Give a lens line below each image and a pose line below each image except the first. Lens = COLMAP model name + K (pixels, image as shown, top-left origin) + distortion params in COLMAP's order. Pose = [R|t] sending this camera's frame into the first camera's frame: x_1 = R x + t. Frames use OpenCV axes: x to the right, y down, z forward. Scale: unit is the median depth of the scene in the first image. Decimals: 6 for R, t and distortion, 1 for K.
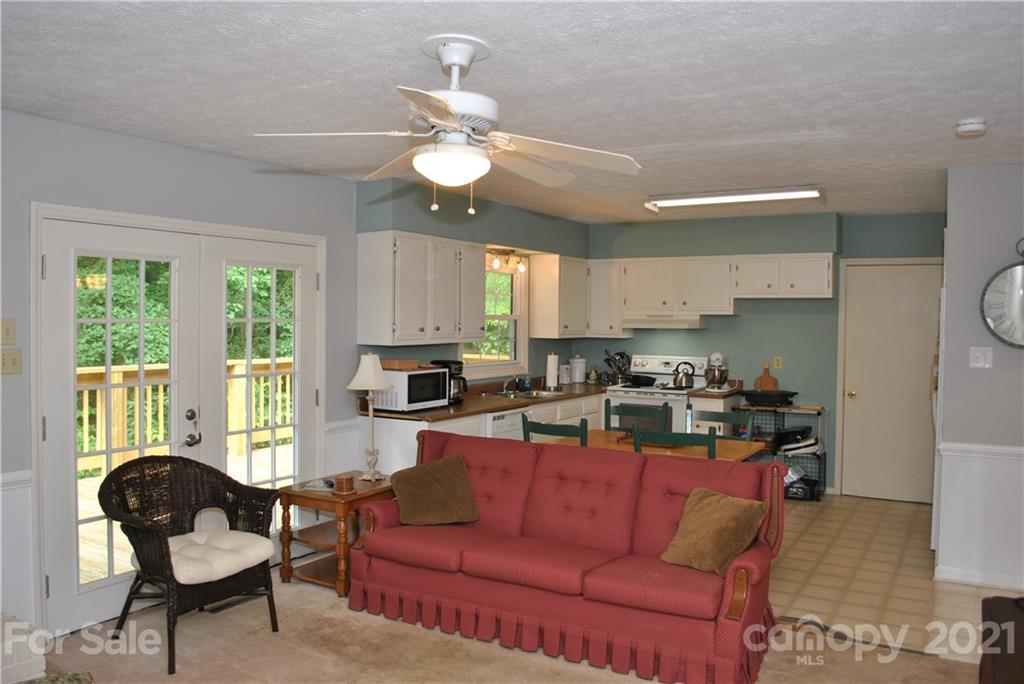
lens RADIAL K [[805.5, 0, 517.9], [0, 805.5, 336.2], [0, 0, 1]] dist [-0.083817, 0.012956]
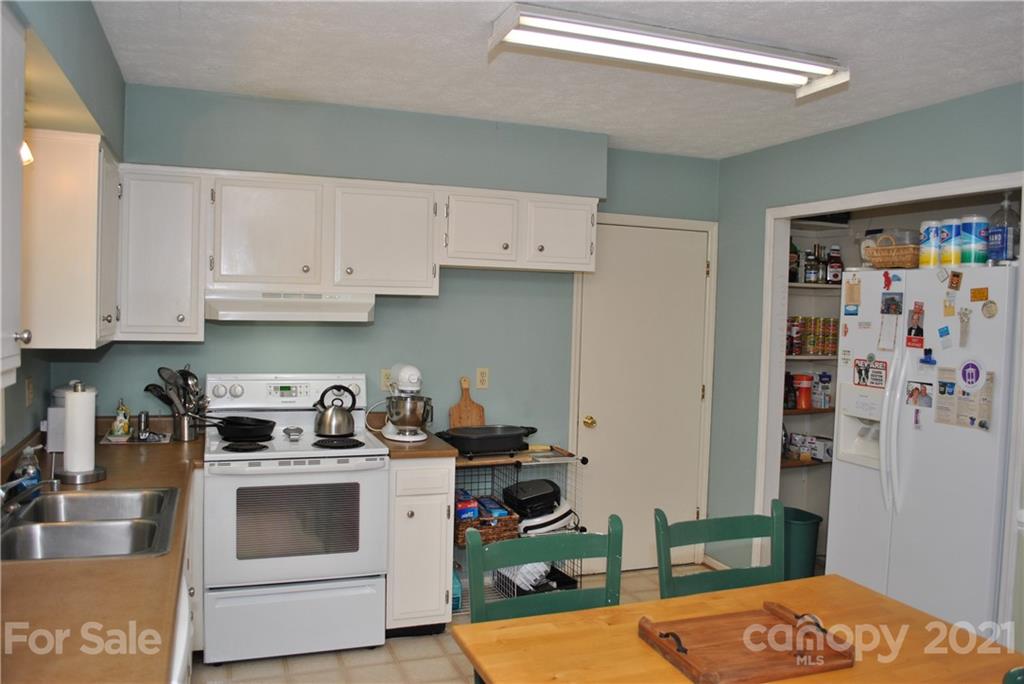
lens RADIAL K [[805.5, 0, 517.9], [0, 805.5, 336.2], [0, 0, 1]] dist [-0.083817, 0.012956]
pose [[0.618353, -0.019569, 0.785657, -0.125447], [-0.004388, 0.999588, 0.028351, -0.014987], [-0.785888, -0.020979, 0.618013, 0.604483]]
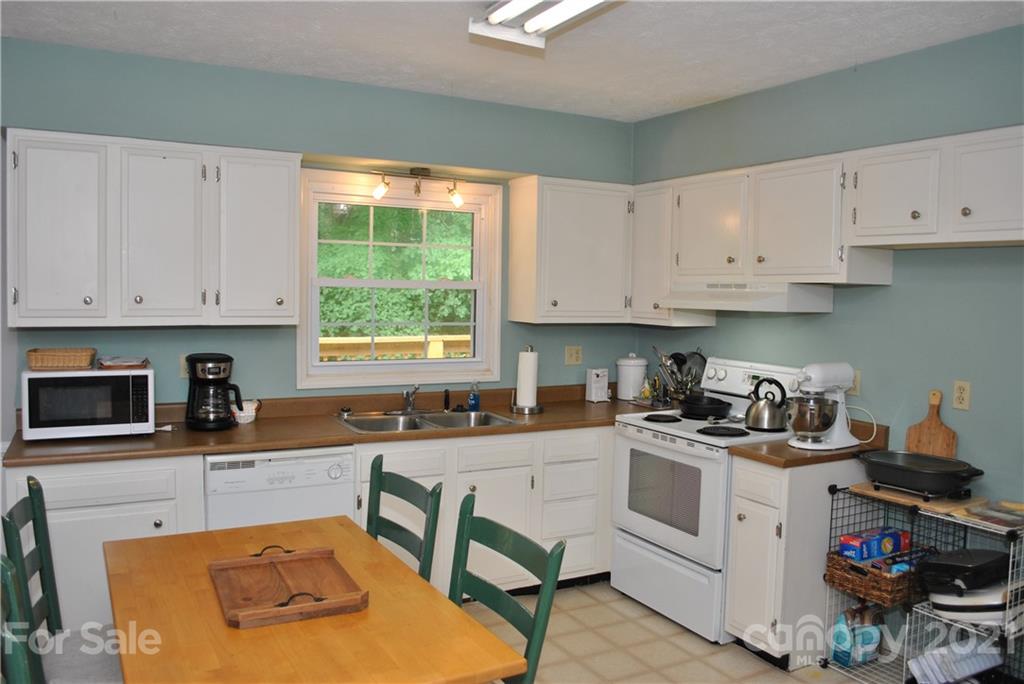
lens RADIAL K [[805.5, 0, 517.9], [0, 805.5, 336.2], [0, 0, 1]] dist [-0.083817, 0.012956]
pose [[0.866600, 0.040054, -0.497394, 0.324483], [-0.025490, 0.999025, 0.036039, -0.008181], [0.498352, -0.018552, 0.866776, 0.503001]]
